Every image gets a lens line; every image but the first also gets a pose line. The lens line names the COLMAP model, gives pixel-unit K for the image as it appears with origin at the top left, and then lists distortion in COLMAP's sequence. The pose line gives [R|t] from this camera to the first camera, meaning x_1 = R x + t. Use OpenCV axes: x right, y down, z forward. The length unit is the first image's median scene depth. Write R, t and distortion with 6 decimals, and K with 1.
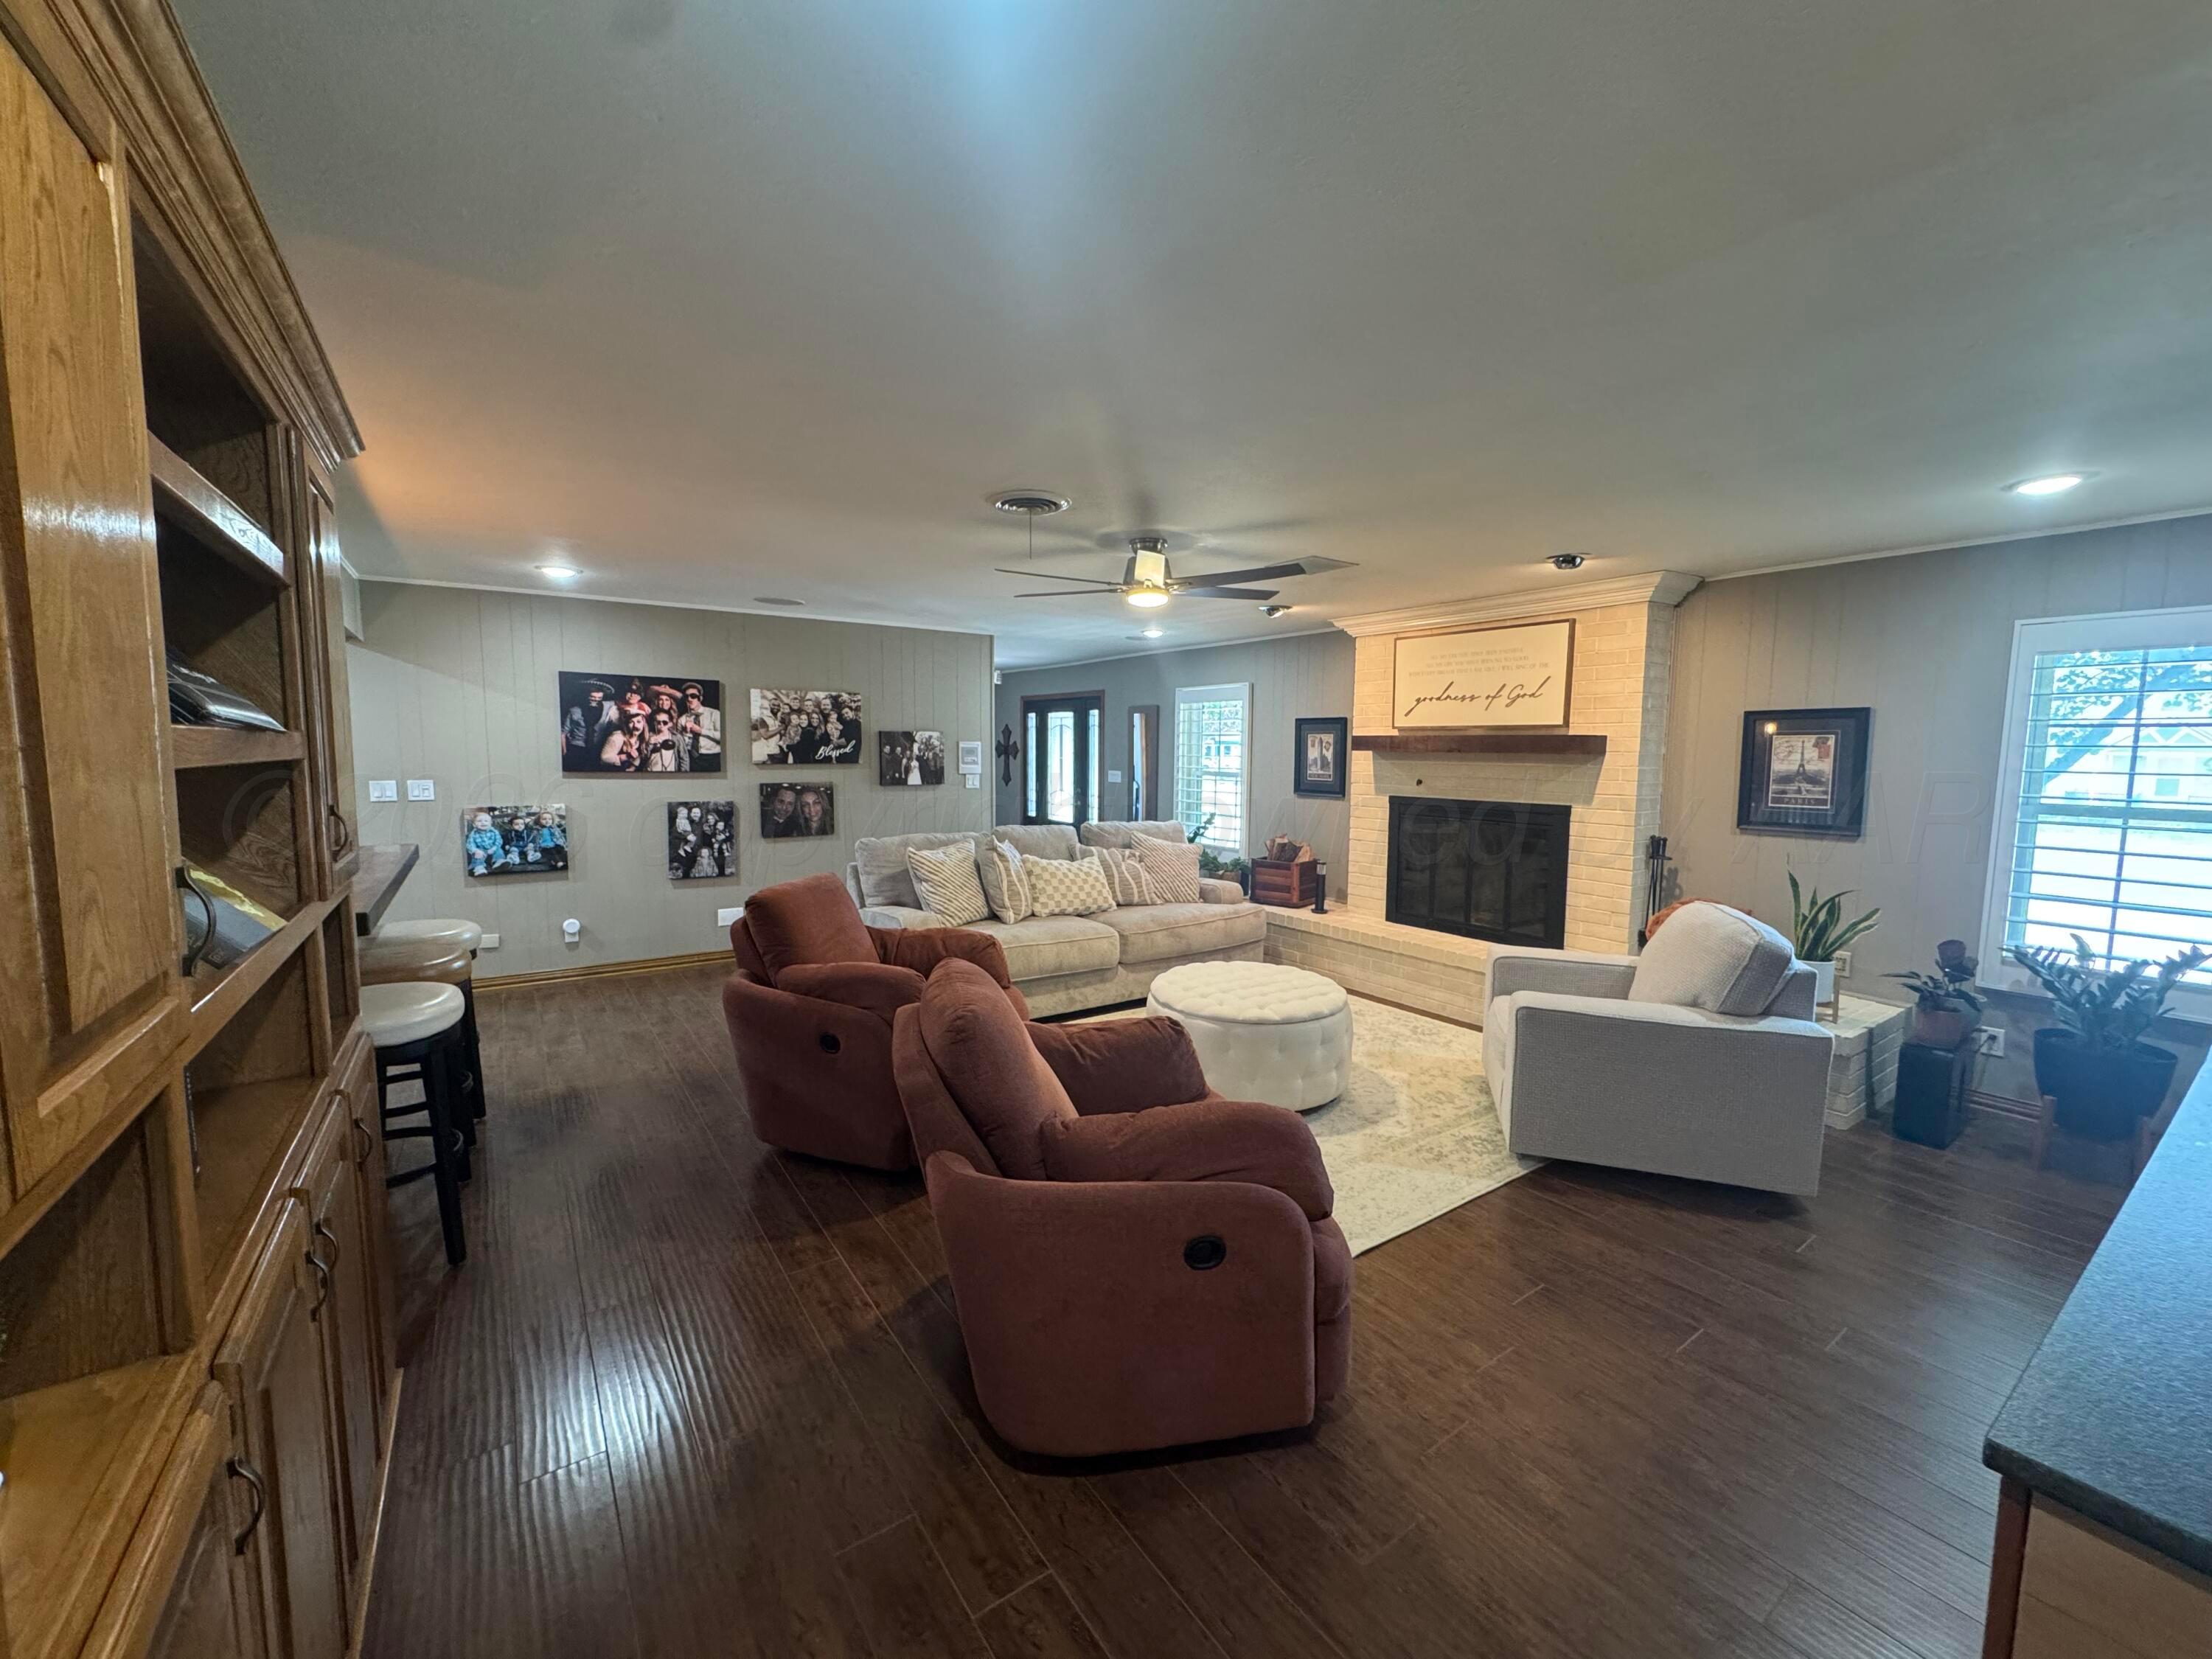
lens RADIAL K [[879.8, 0, 1106.0], [0, 879.8, 829.5], [0, 0, 1]] dist [-0.000693, -0.000001]
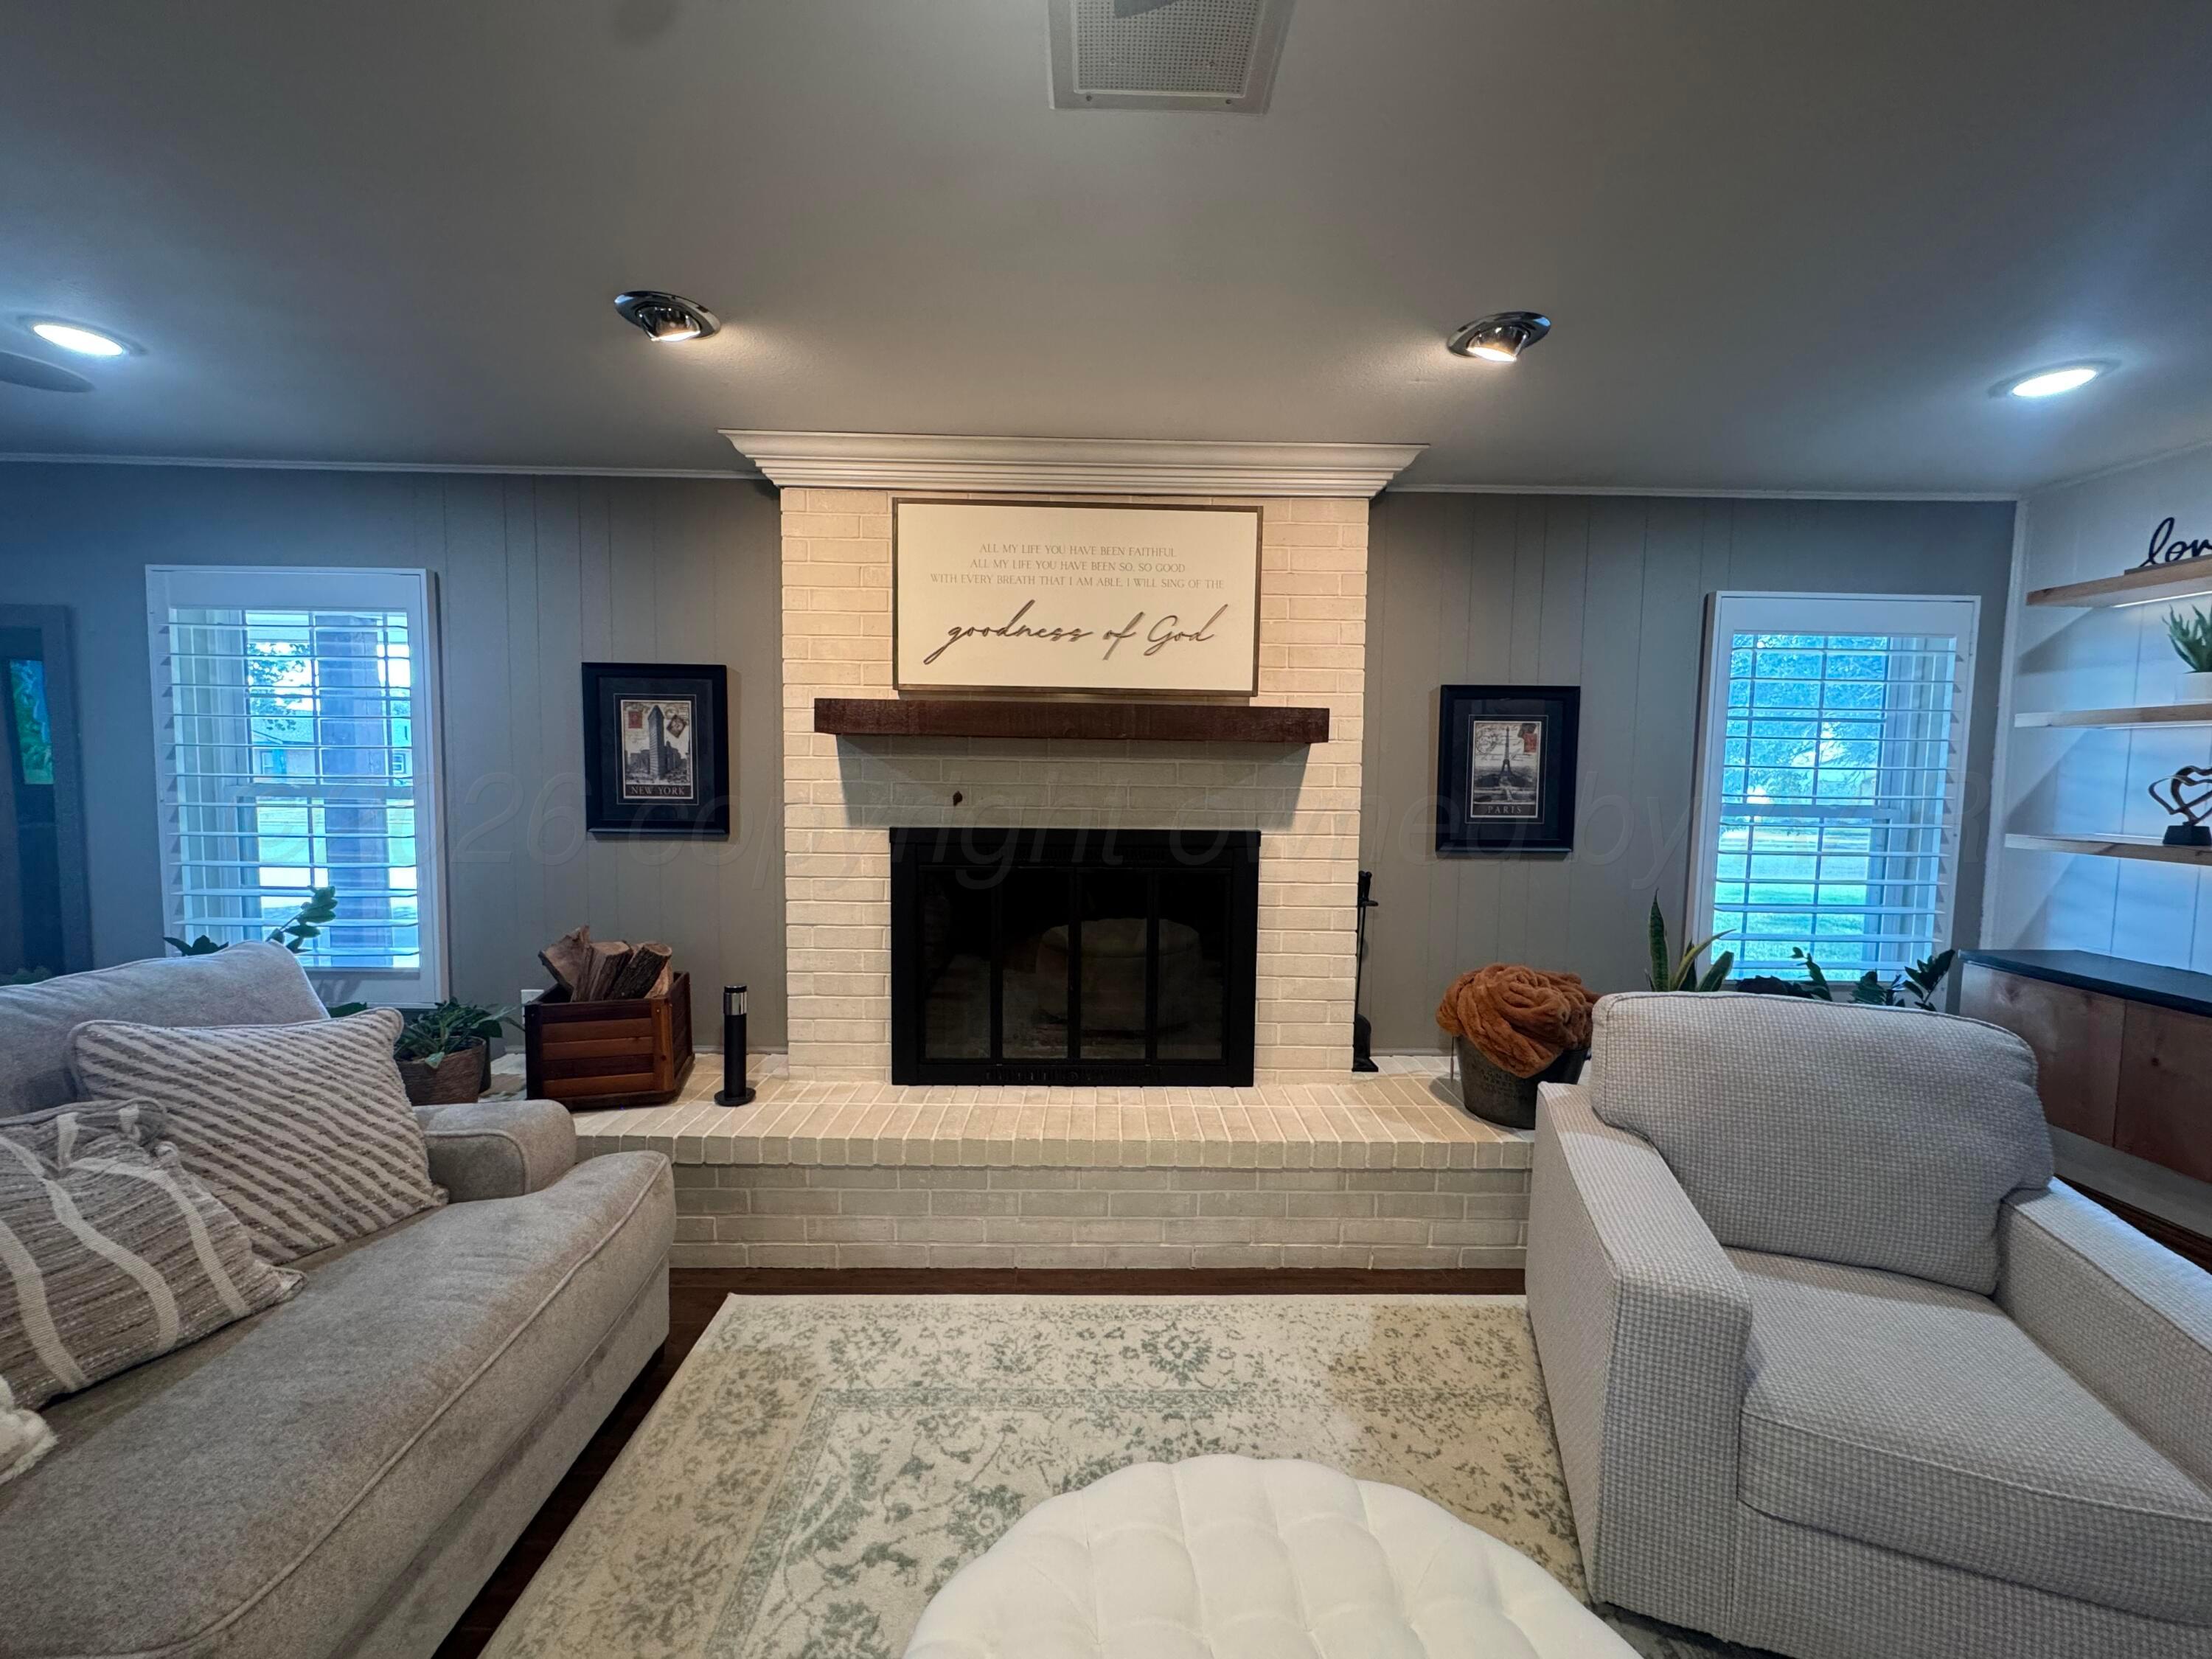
lens RADIAL K [[879.8, 0, 1106.0], [0, 879.8, 829.5], [0, 0, 1]] dist [-0.000693, -0.000001]
pose [[0.558344, -0.058337, 0.827556, -0.011867], [0.067707, 0.997401, 0.024629, -0.041871], [-0.826842, 0.042279, 0.560843, 0.639288]]
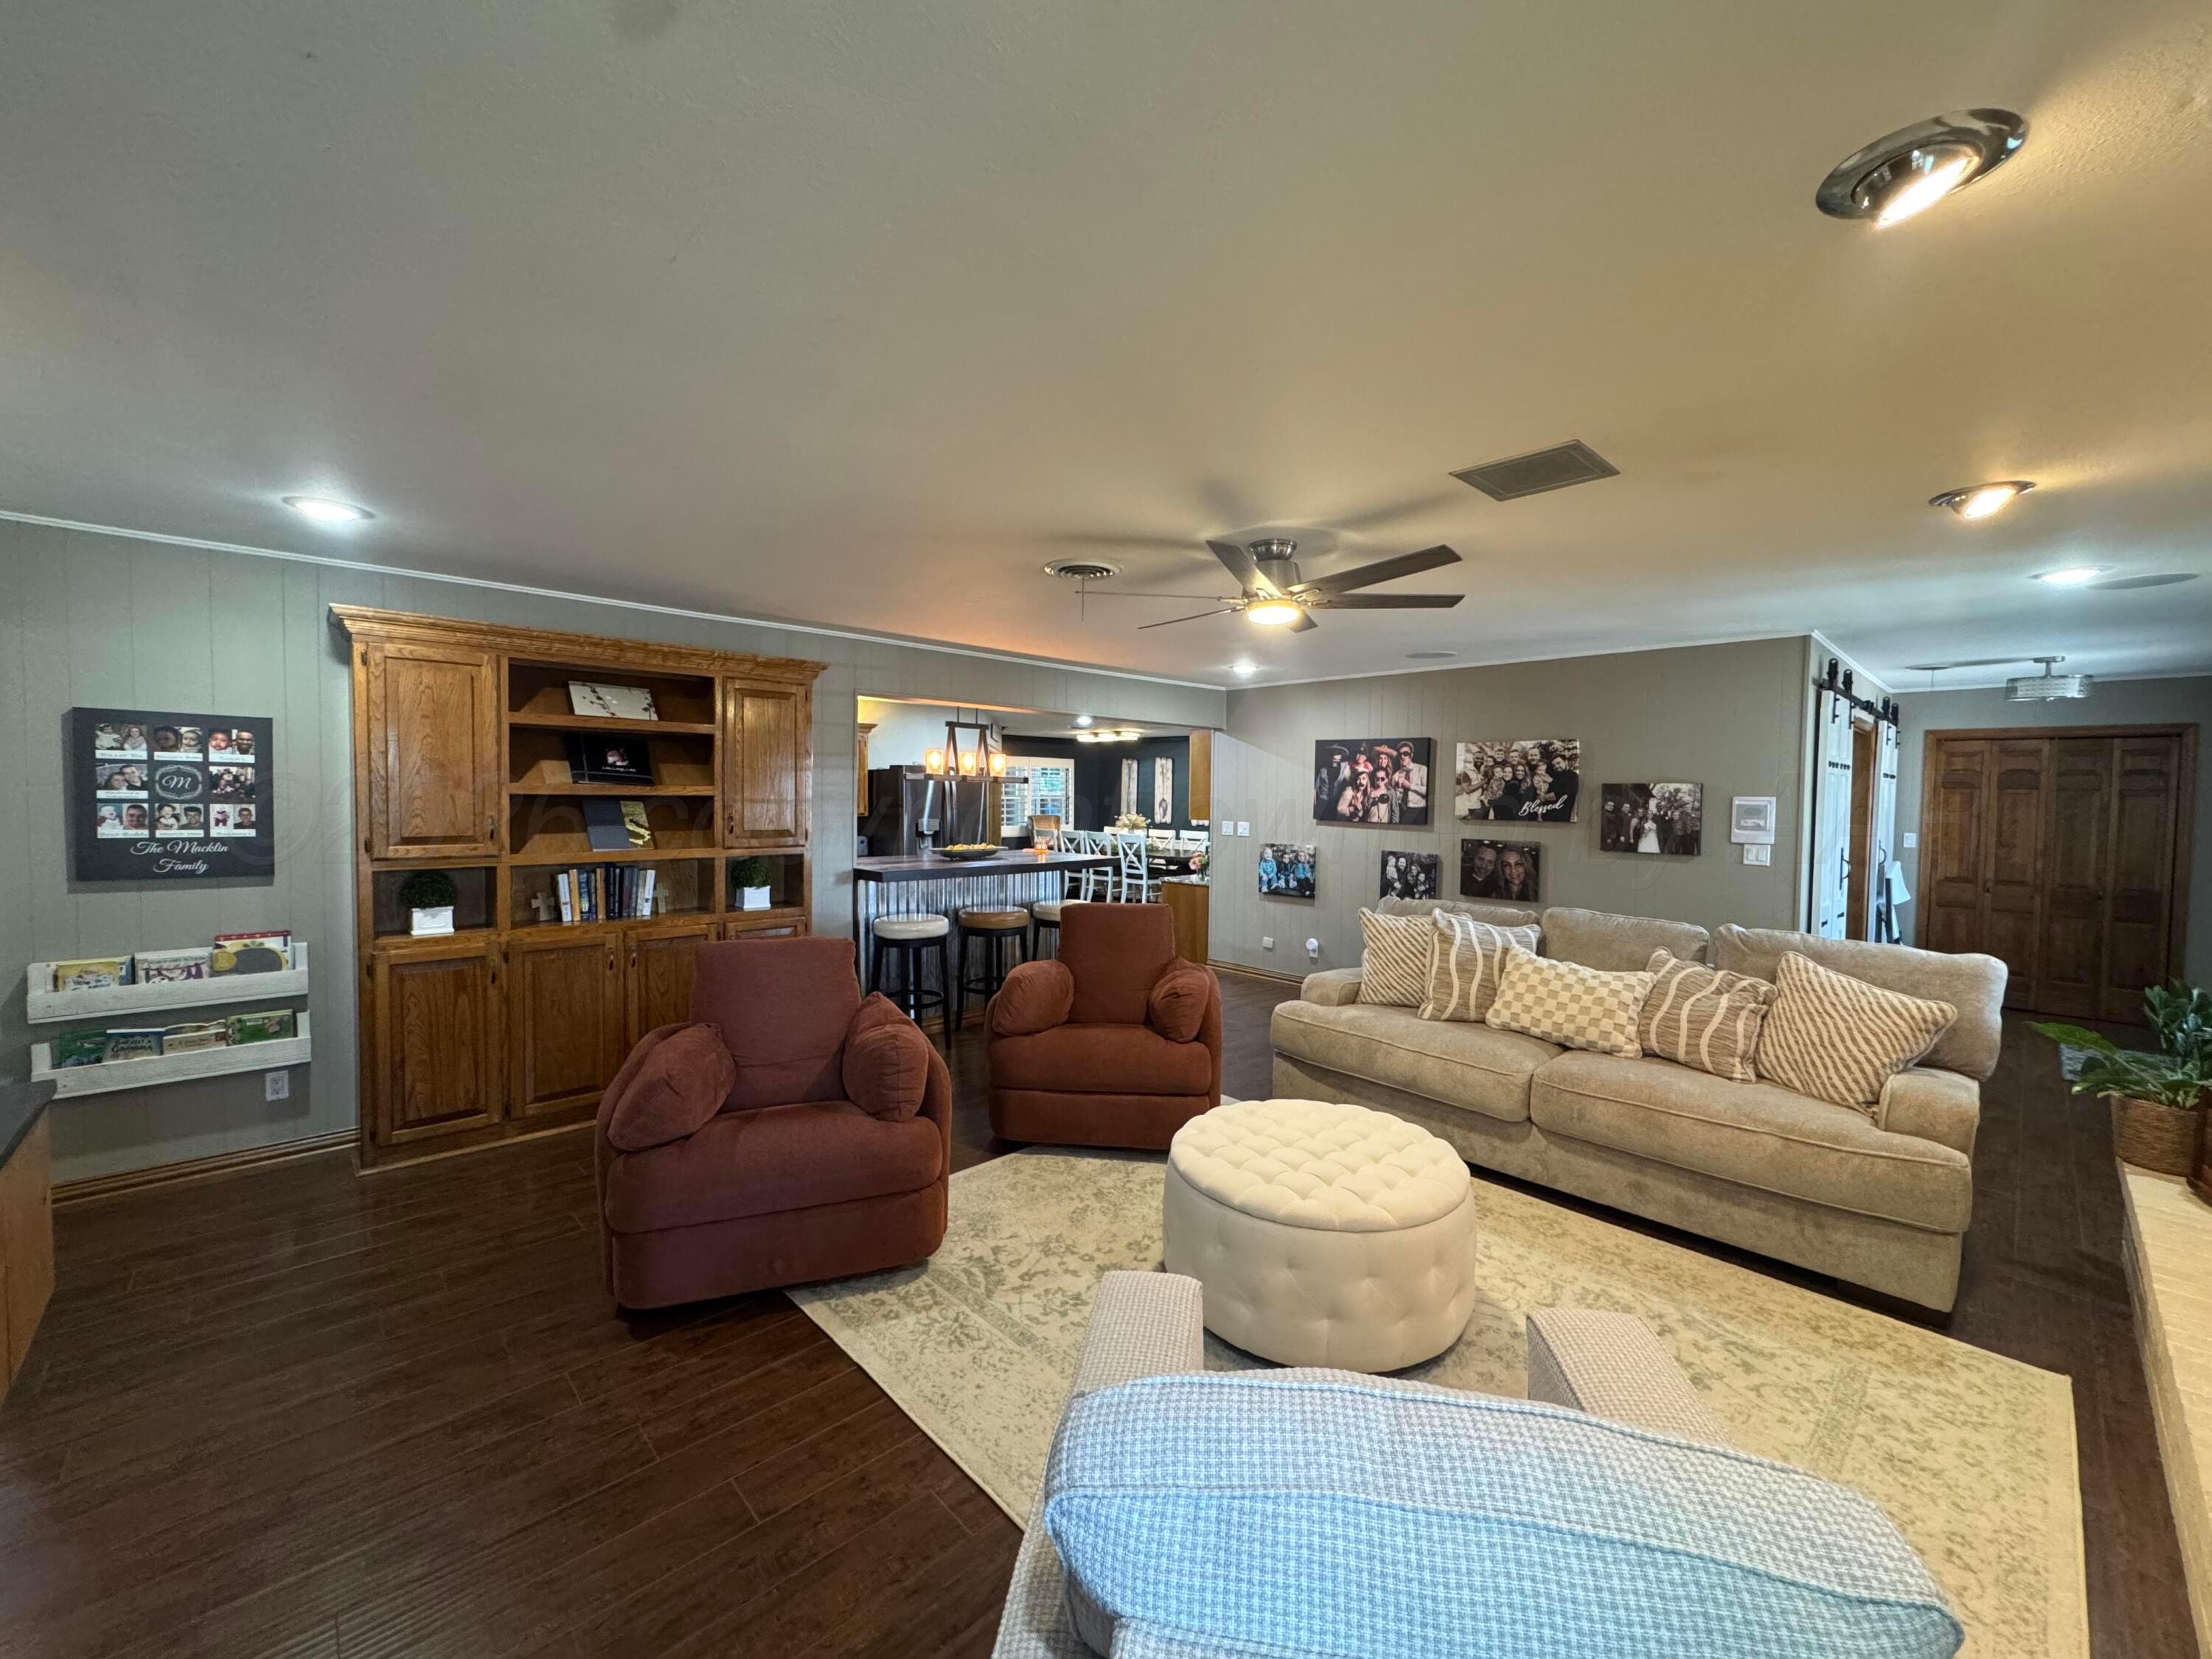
lens RADIAL K [[879.8, 0, 1106.0], [0, 879.8, 829.5], [0, 0, 1]] dist [-0.000693, -0.000001]
pose [[0.152478, 0.035081, -0.987684, 0.547854], [-0.105653, 0.994221, 0.019003, -0.042155], [0.982643, 0.101455, 0.155303, 0.490952]]
